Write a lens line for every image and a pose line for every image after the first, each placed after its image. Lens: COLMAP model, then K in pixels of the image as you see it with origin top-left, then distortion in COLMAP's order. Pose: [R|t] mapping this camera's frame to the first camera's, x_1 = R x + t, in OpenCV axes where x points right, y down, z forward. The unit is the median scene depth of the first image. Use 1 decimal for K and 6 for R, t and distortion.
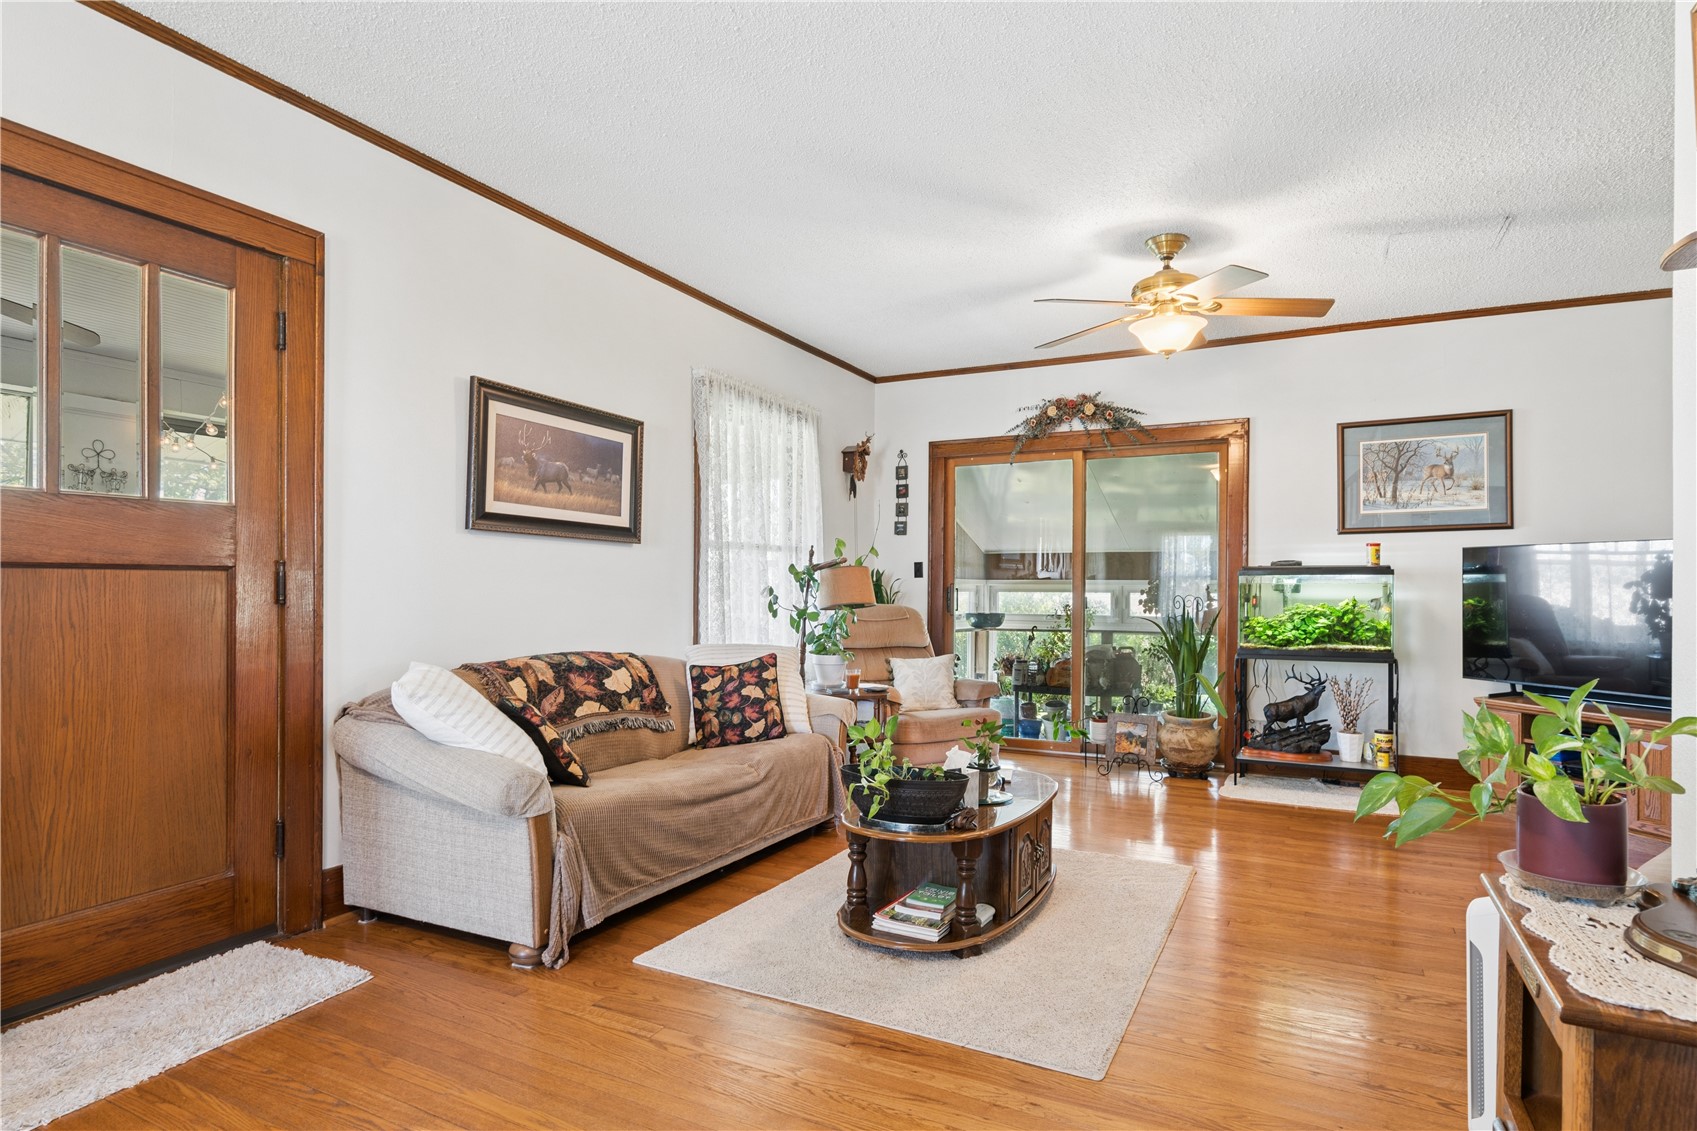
lens RADIAL K [[919.7, 0, 845.7], [0, 919.7, 586.8], [0, 0, 1]] dist [-0.003024, -0.000431]
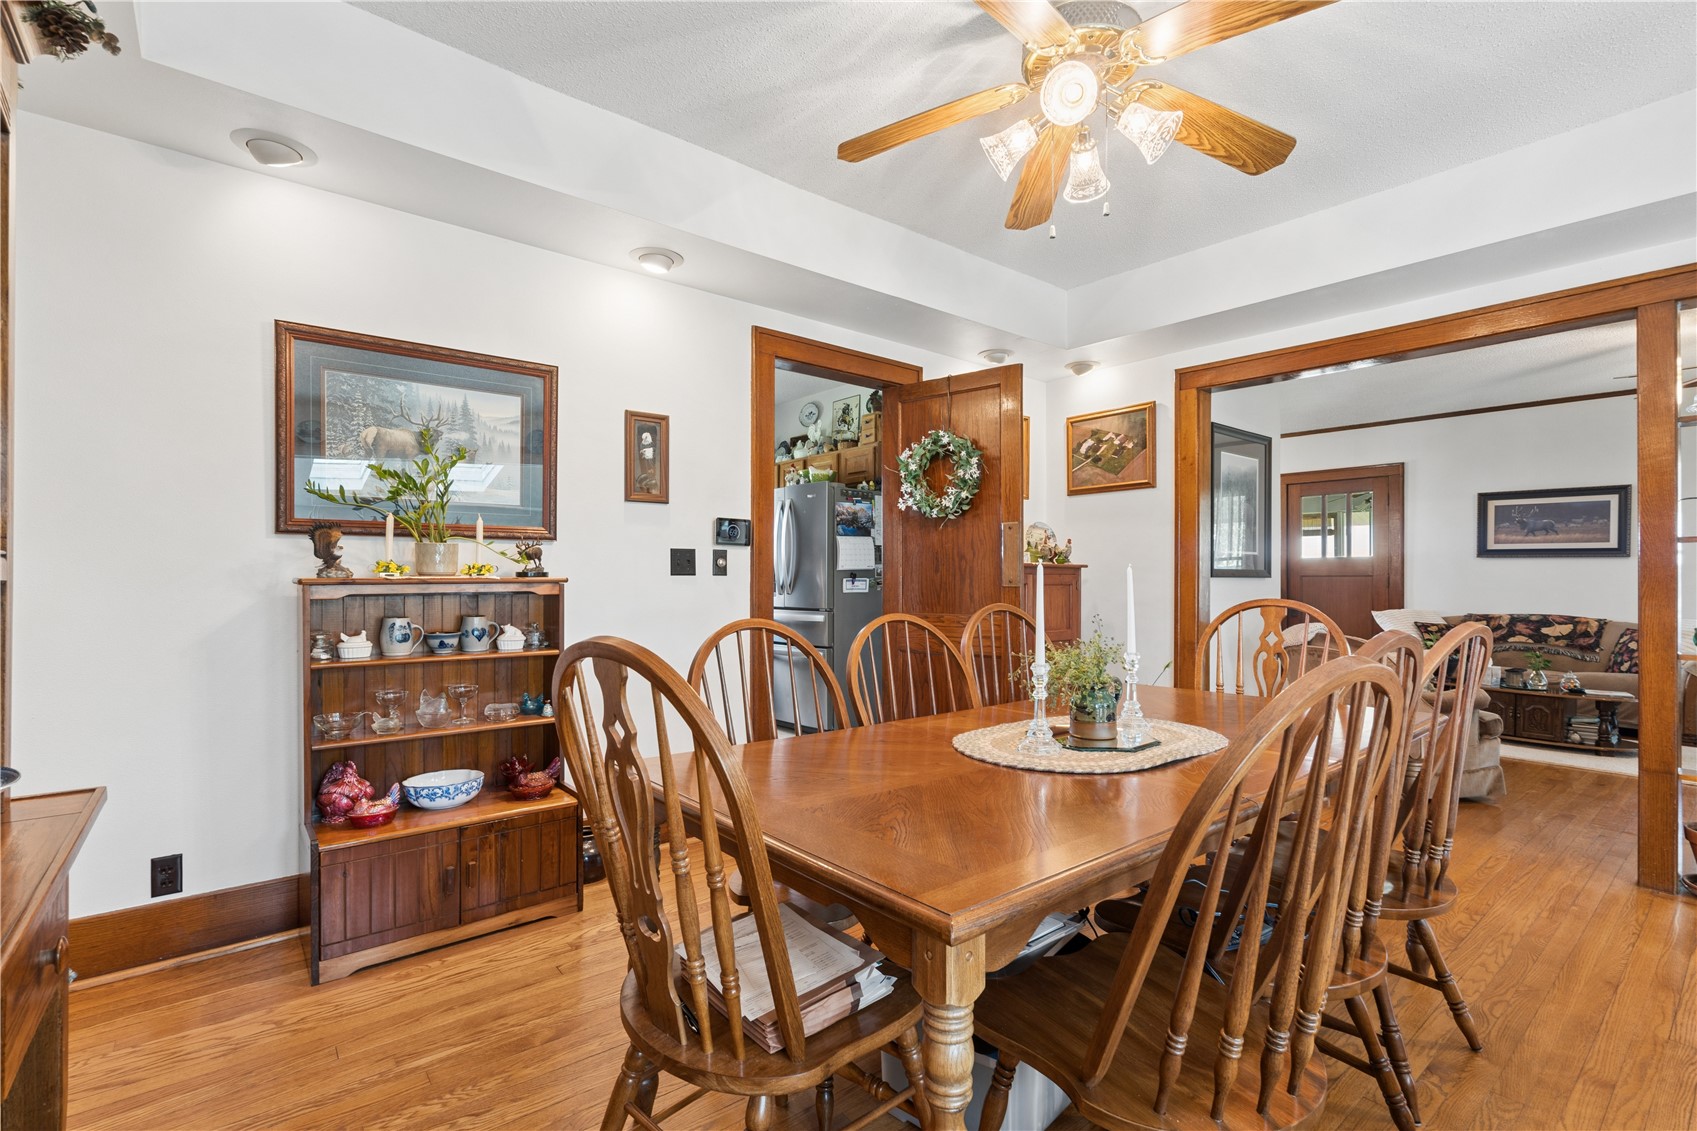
lens RADIAL K [[772.4, 0, 848.2], [0, 772.4, 570.8], [0, 0, 1]] dist [0.003790, 0.001050]
pose [[-0.414165, -0.012816, -0.910112, 1.810545], [-0.005486, 0.999918, -0.011584, 0.003981], [0.910186, 0.000195, -0.414201, 0.299770]]
